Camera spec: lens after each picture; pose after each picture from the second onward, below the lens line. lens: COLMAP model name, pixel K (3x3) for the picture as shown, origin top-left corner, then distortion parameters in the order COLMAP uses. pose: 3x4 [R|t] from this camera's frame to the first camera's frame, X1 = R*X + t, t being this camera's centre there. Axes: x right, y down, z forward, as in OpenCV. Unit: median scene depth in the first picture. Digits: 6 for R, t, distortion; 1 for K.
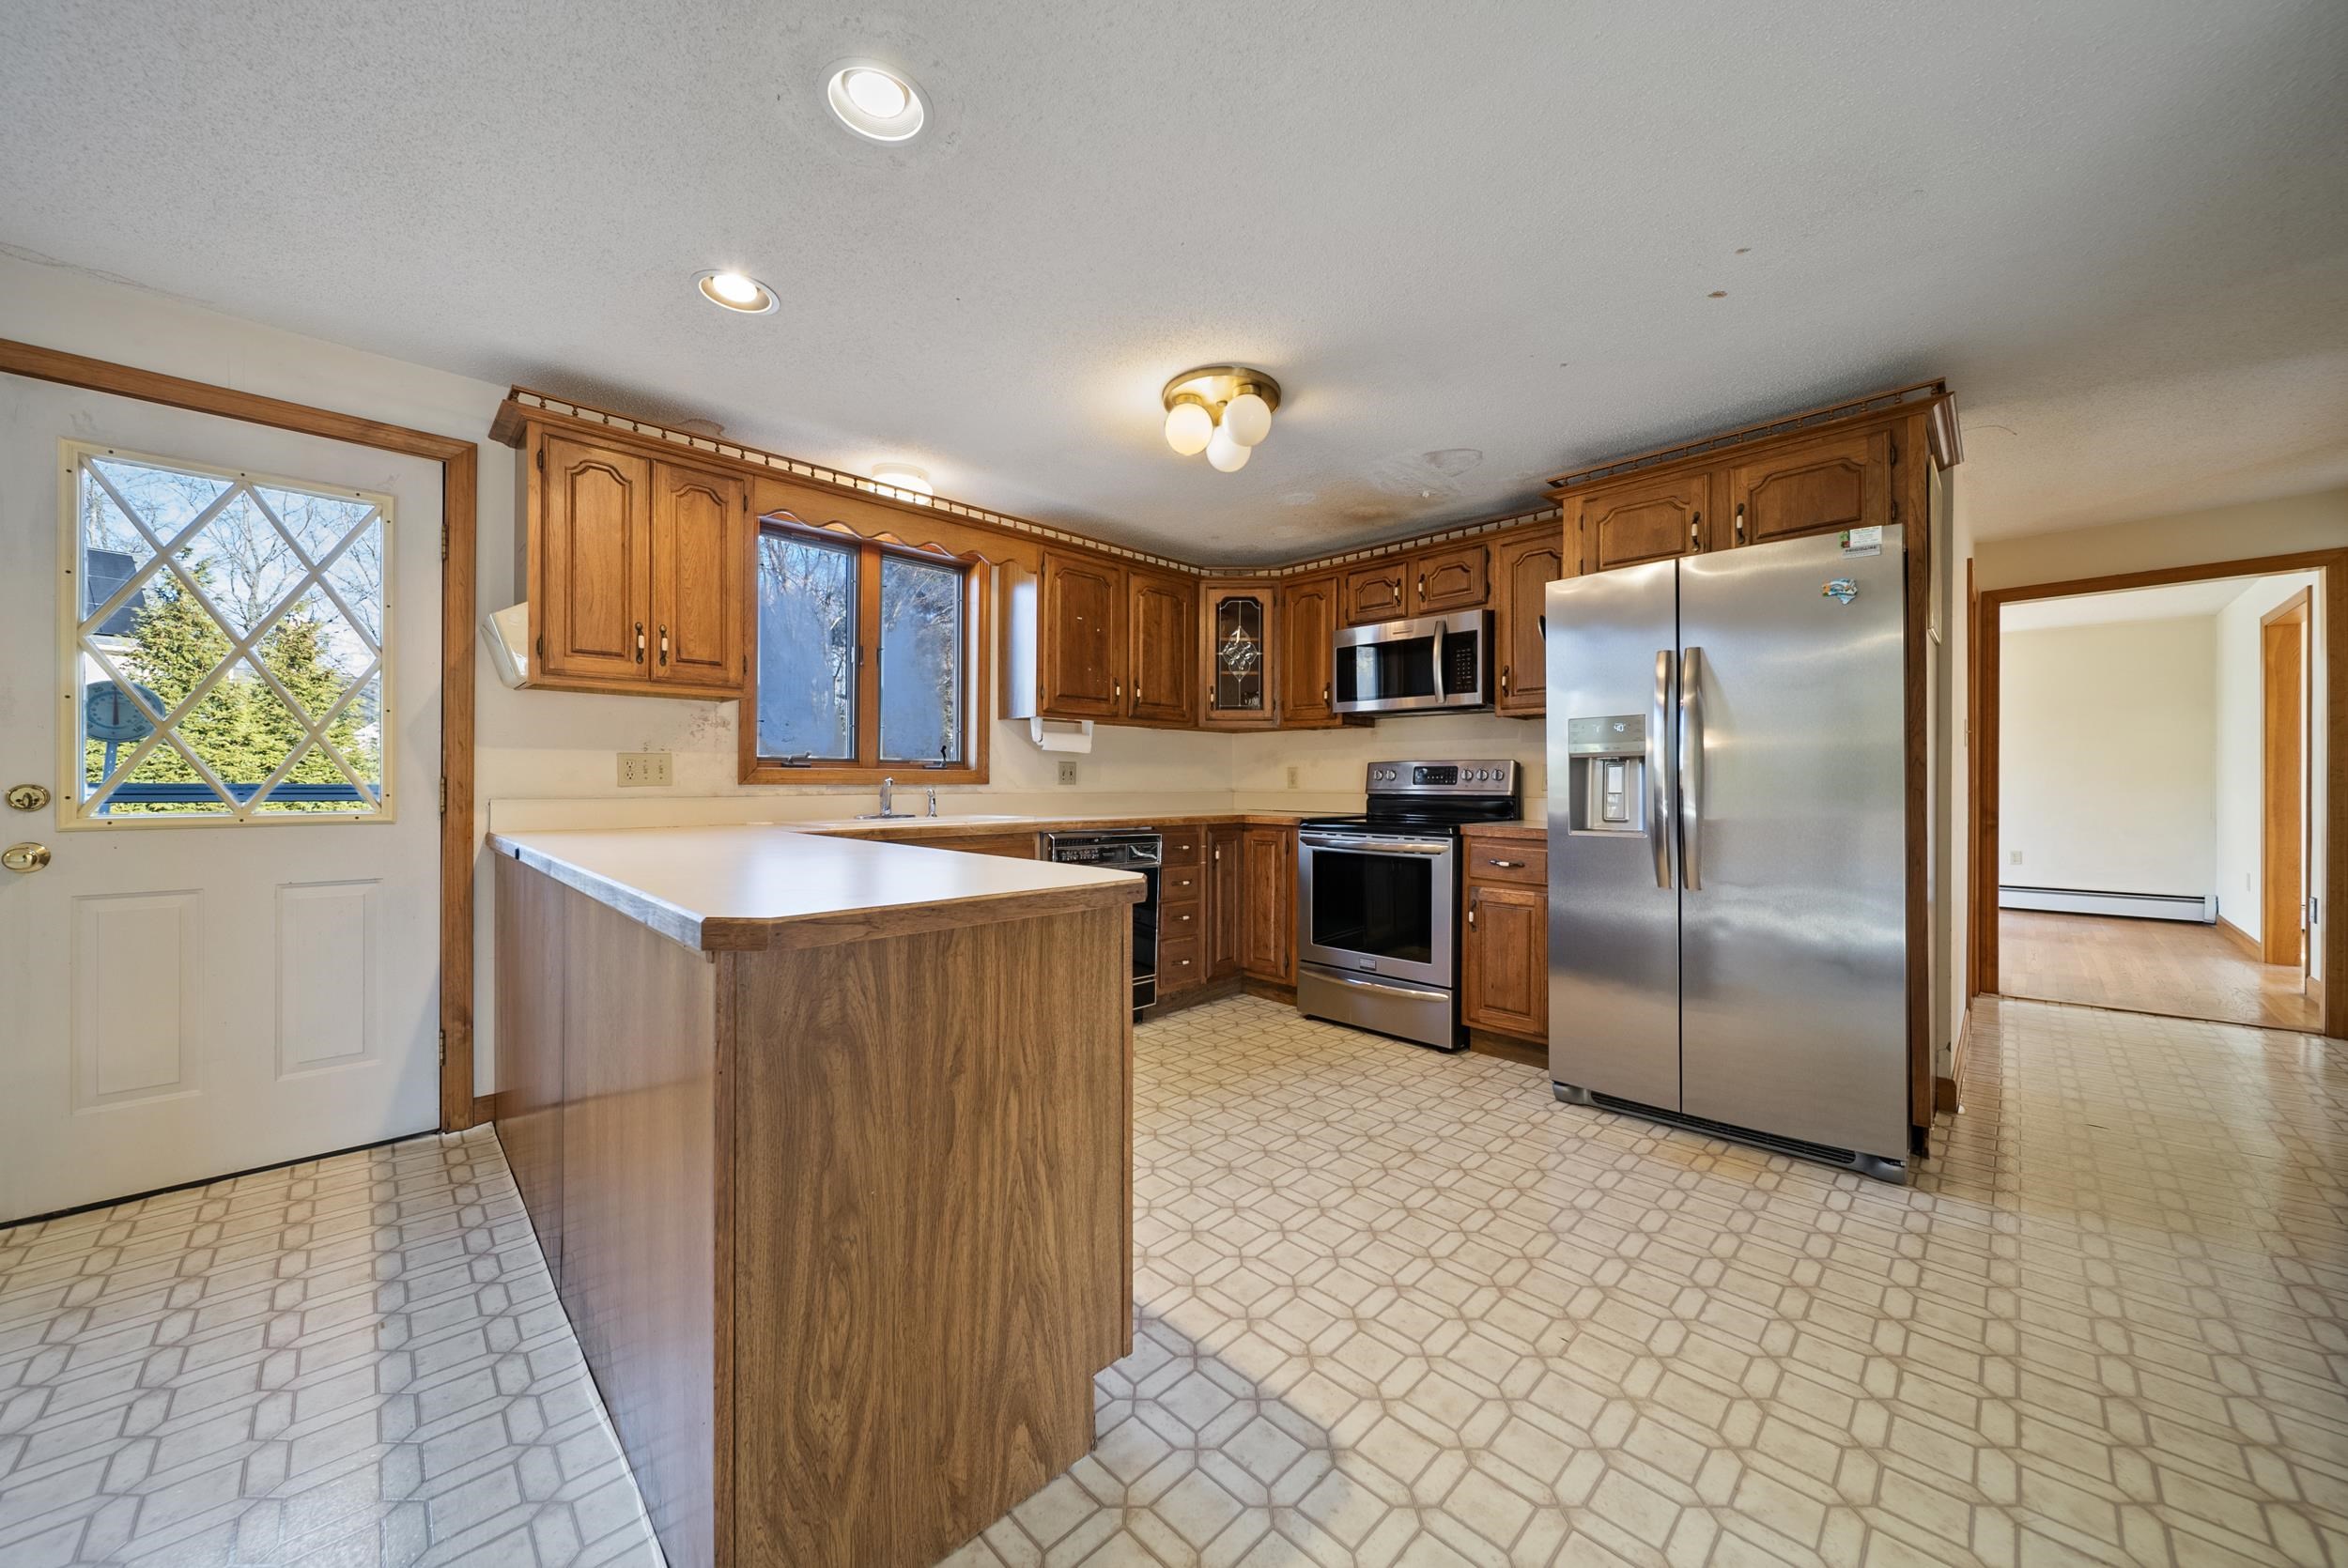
lens RADIAL K [[831.6, 0, 1180.6], [0, 831.6, 780.8], [0, 0, 1]] dist [-0.001939, -0.000633]
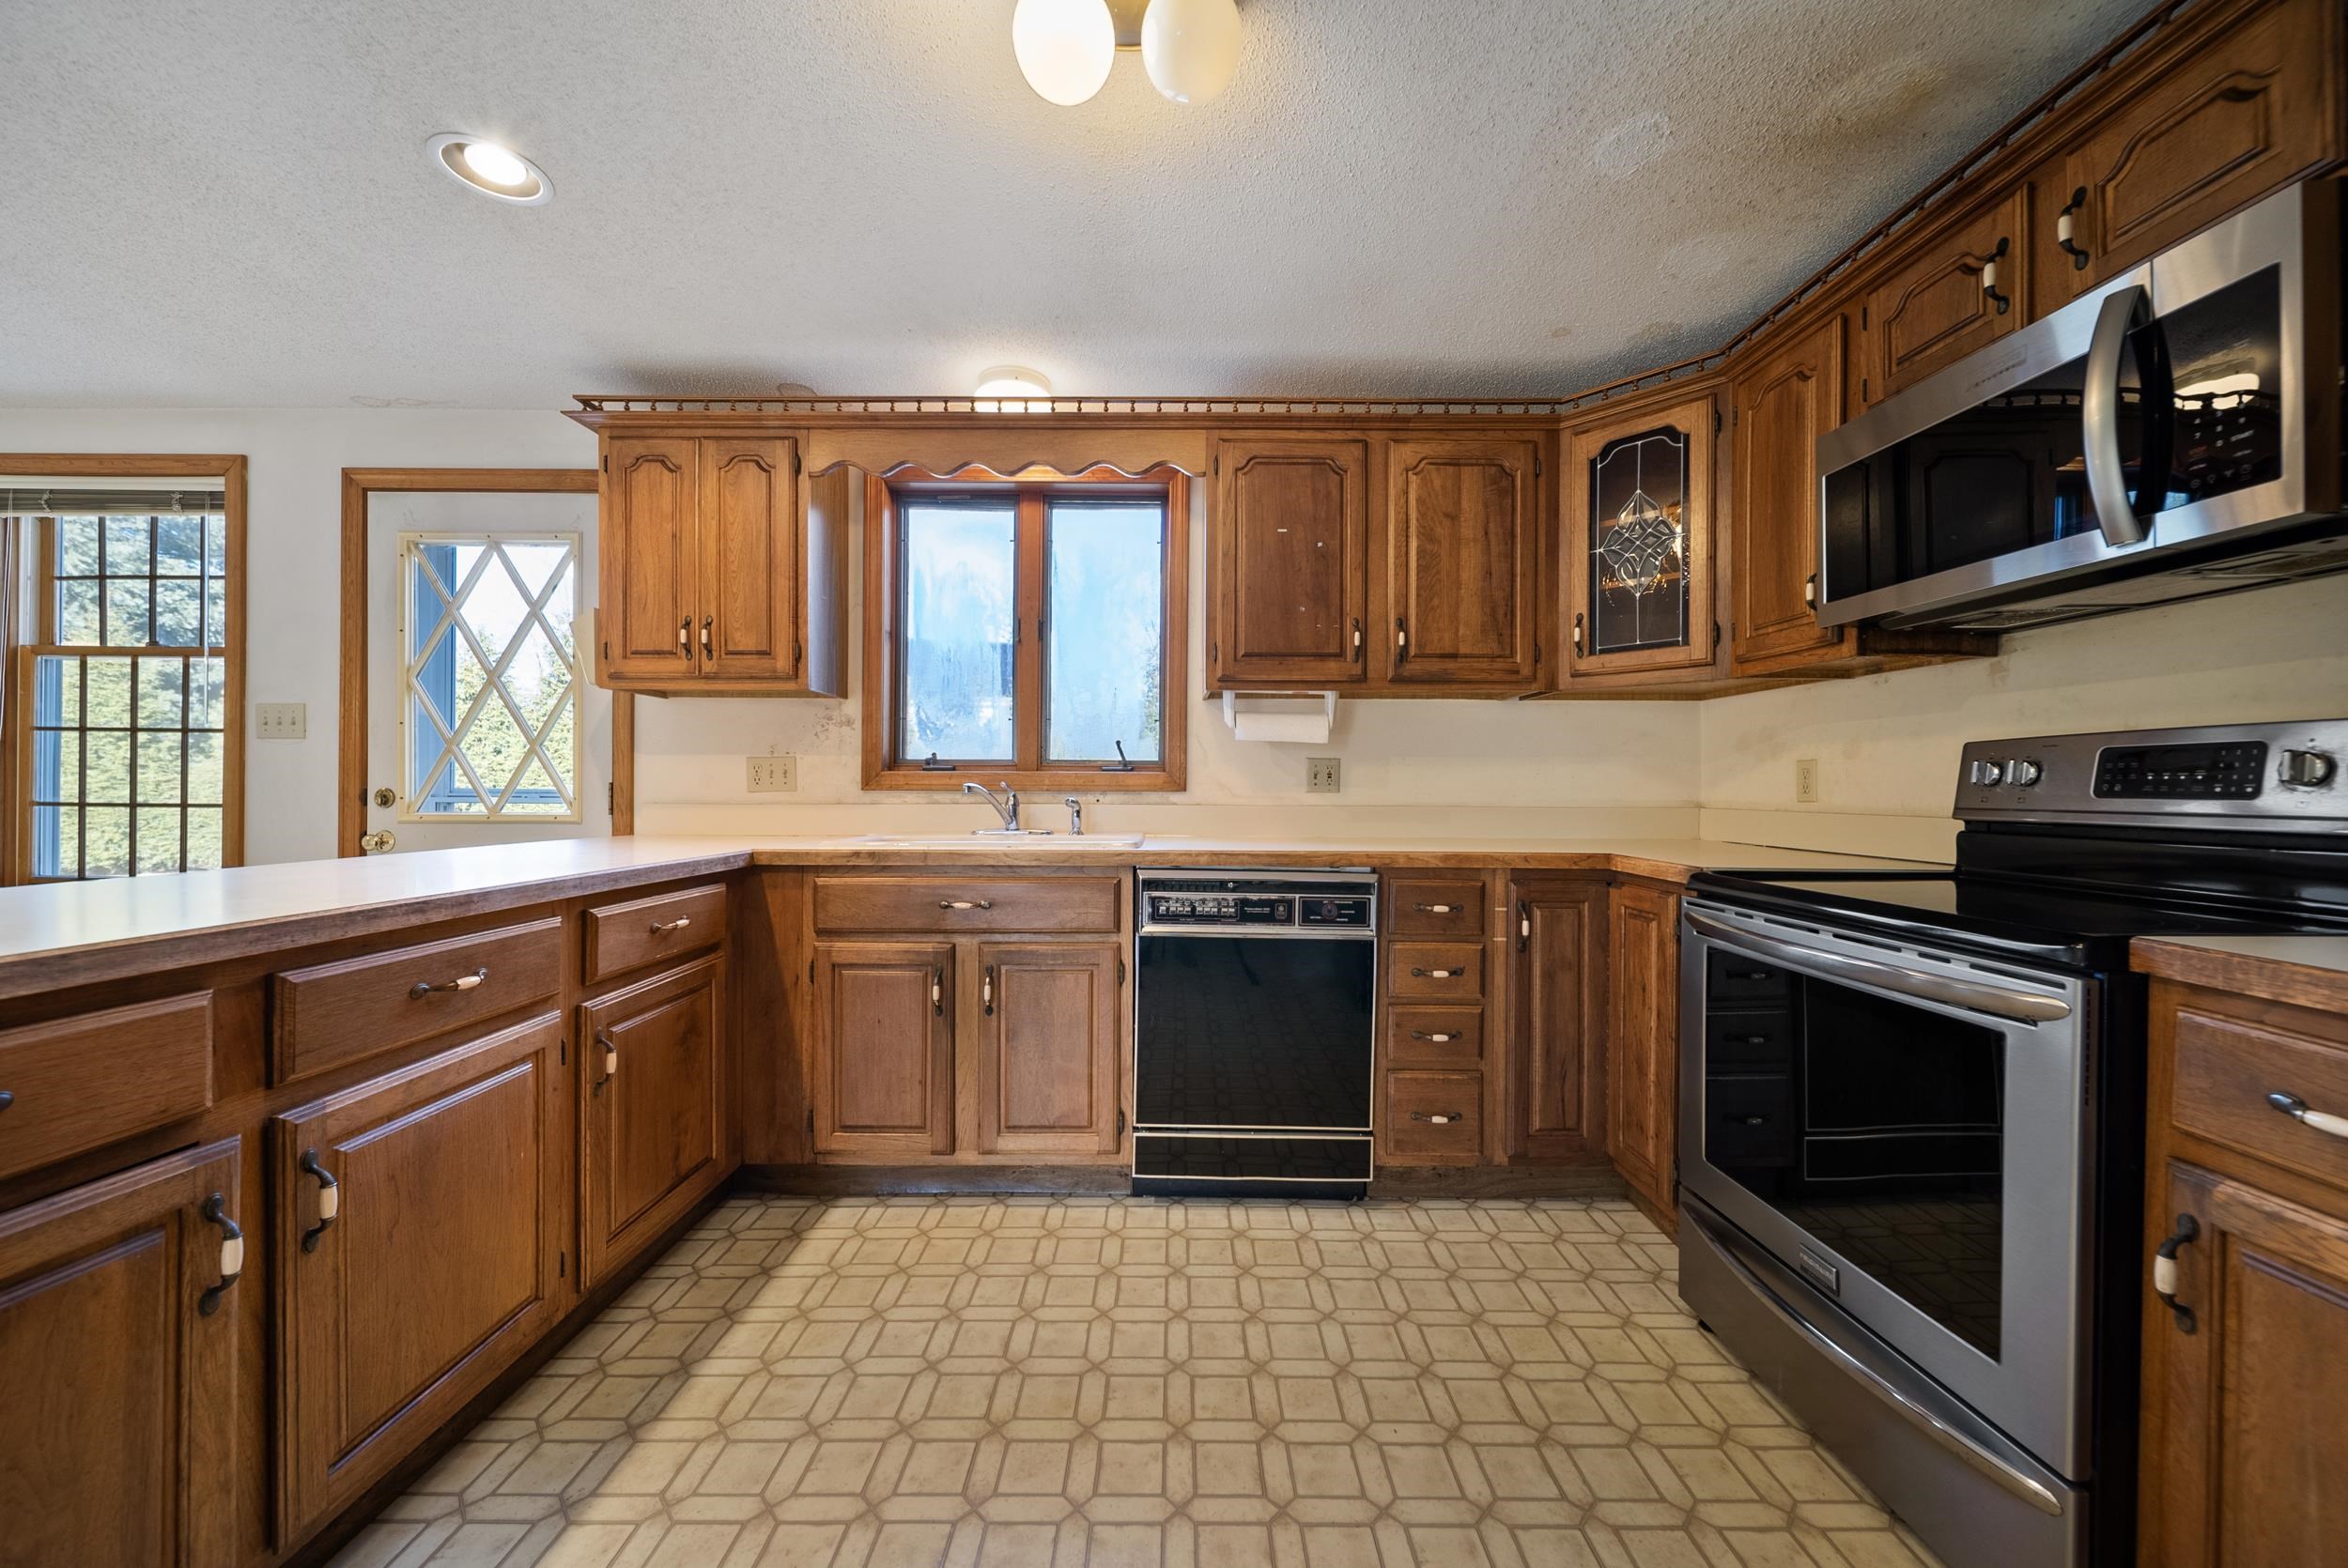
lens RADIAL K [[831.6, 0, 1171.6], [0, 831.6, 786.9], [0, 0, 1]] dist [-0.001939, -0.000633]
pose [[0.710886, 0.000518, -0.703307, 0.277443], [-0.001320, 0.999999, -0.000598, 0.000658], [0.703306, 0.001354, 0.710886, 0.513881]]
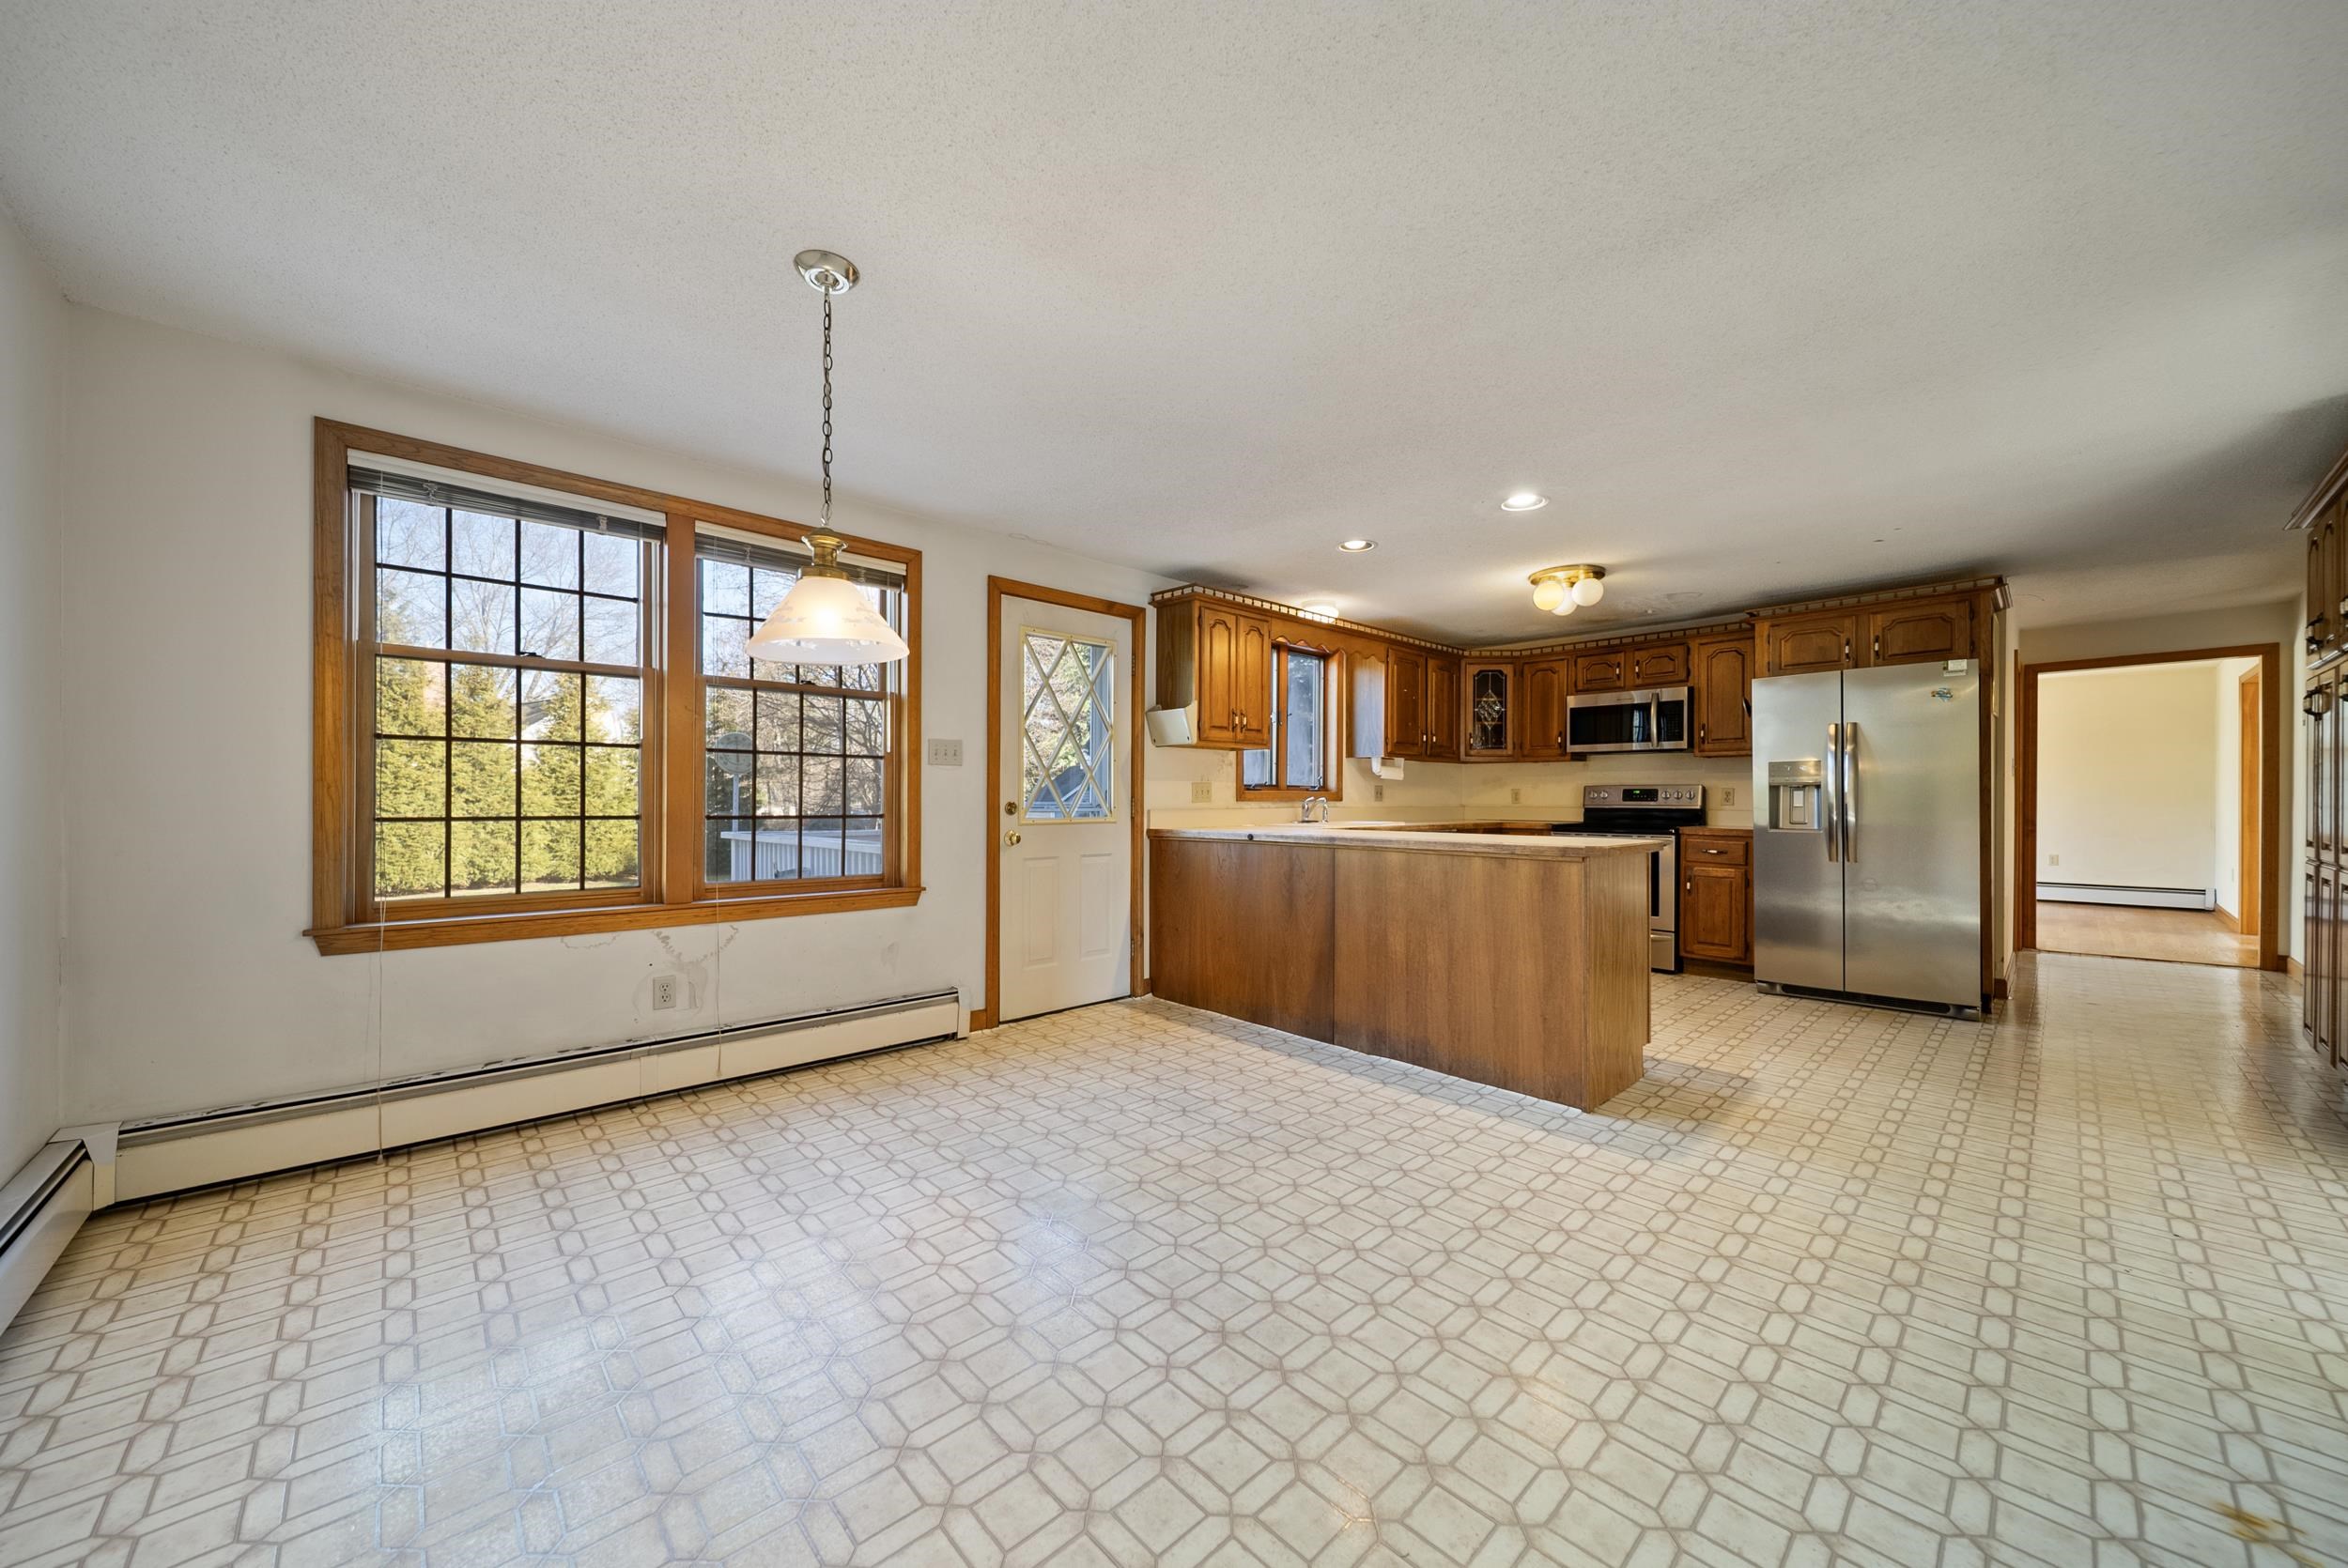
lens RADIAL K [[831.6, 0, 1175.7], [0, 831.6, 800.3], [0, 0, 1]] dist [-0.001939, -0.000633]
pose [[0.999562, -0.000165, -0.029583, -0.514840], [0.000288, 0.999991, 0.004140, -0.004092], [0.029582, -0.004146, 0.999554, -0.536780]]
